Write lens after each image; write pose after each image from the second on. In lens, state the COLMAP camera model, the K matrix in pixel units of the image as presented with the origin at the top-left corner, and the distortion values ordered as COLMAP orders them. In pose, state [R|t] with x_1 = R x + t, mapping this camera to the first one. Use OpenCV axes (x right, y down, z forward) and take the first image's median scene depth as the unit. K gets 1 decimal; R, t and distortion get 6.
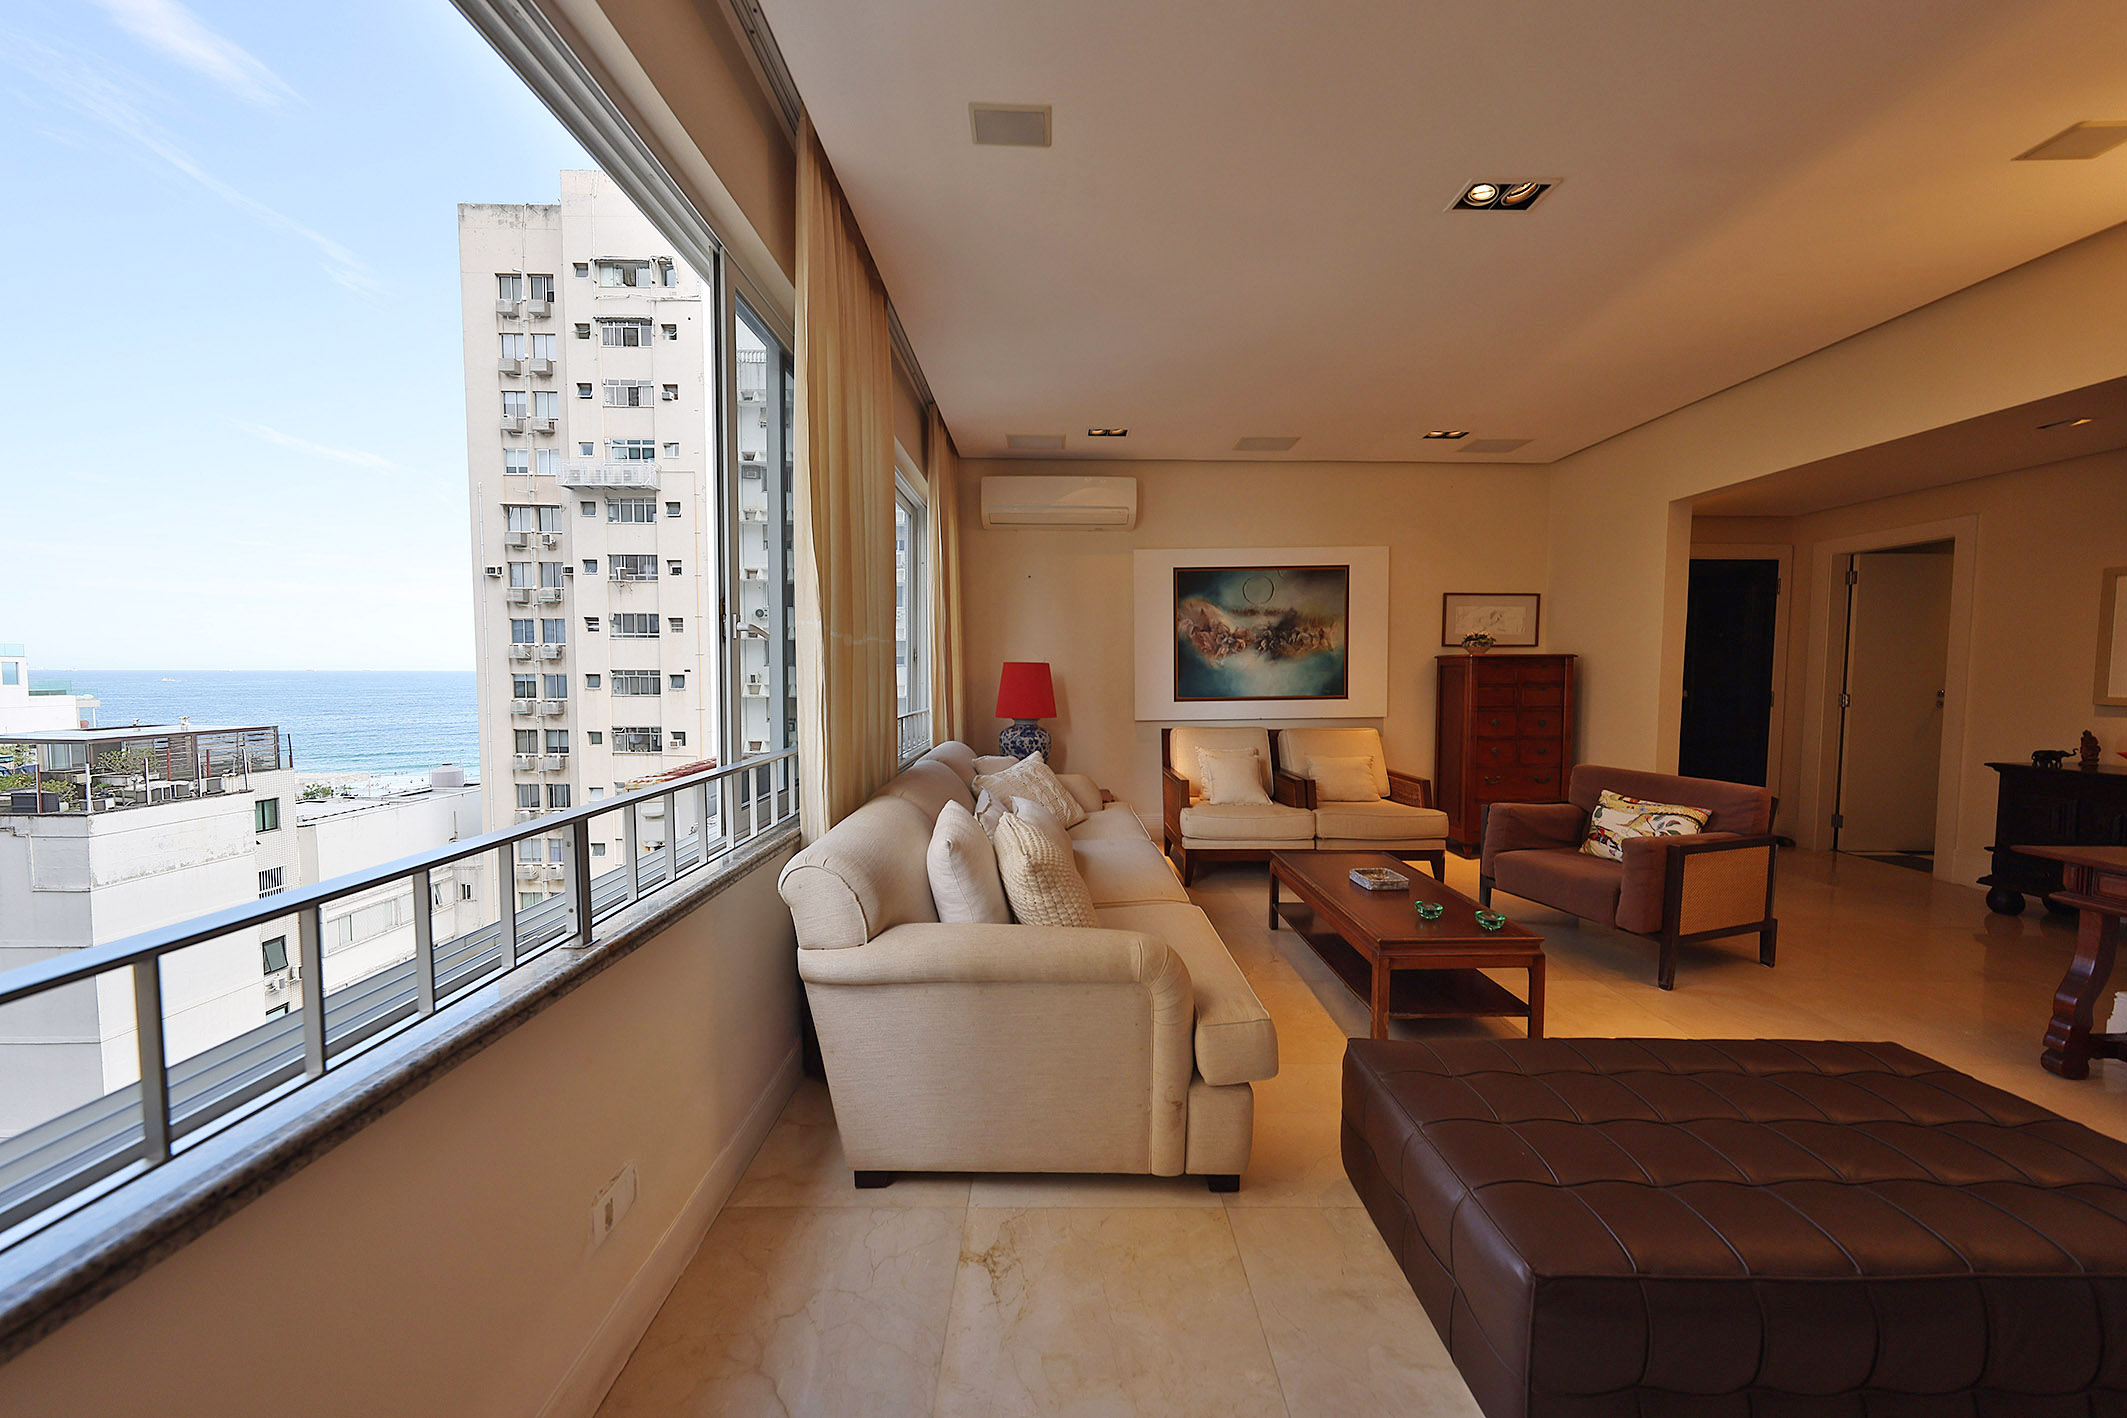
lens RADIAL K [[690.9, 0, 1059.0], [0, 690.9, 705.0], [0, 0, 1]] dist [0.001516, -0.000070]
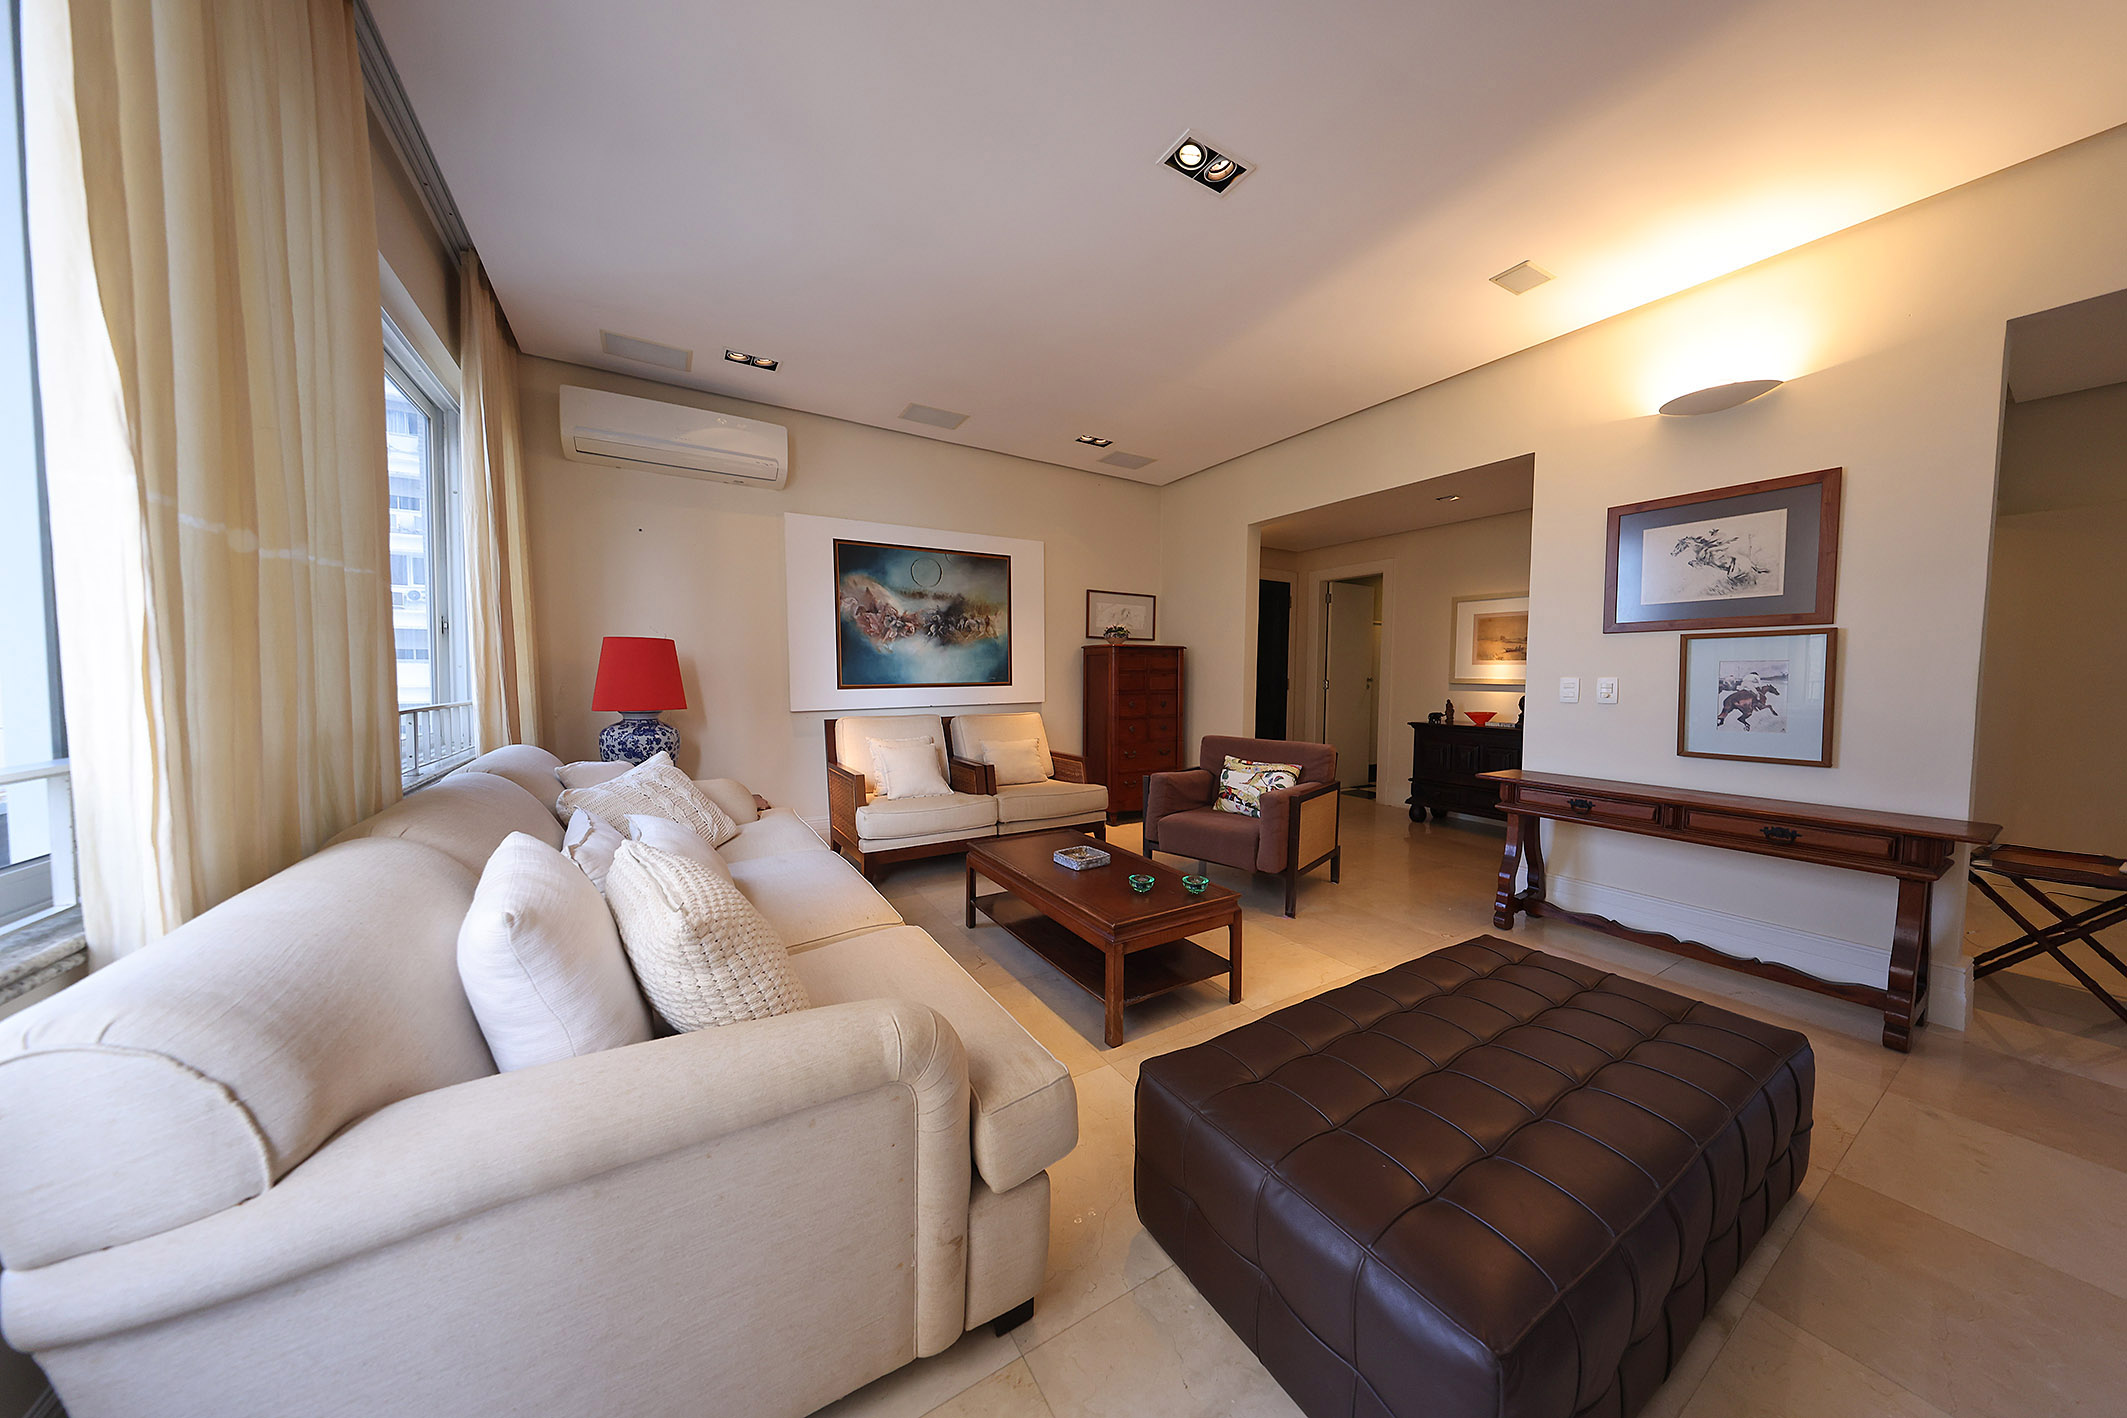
lens RADIAL K [[652.8, 0, 1061.5], [0, 652.8, 704.7], [0, 0, 1]] dist [0.004254, -0.000748]
pose [[0.857628, -0.020595, 0.513859, -0.020906], [0.021006, 0.999767, 0.005010, 0.018054], [-0.513842, 0.006498, 0.857860, 0.140675]]
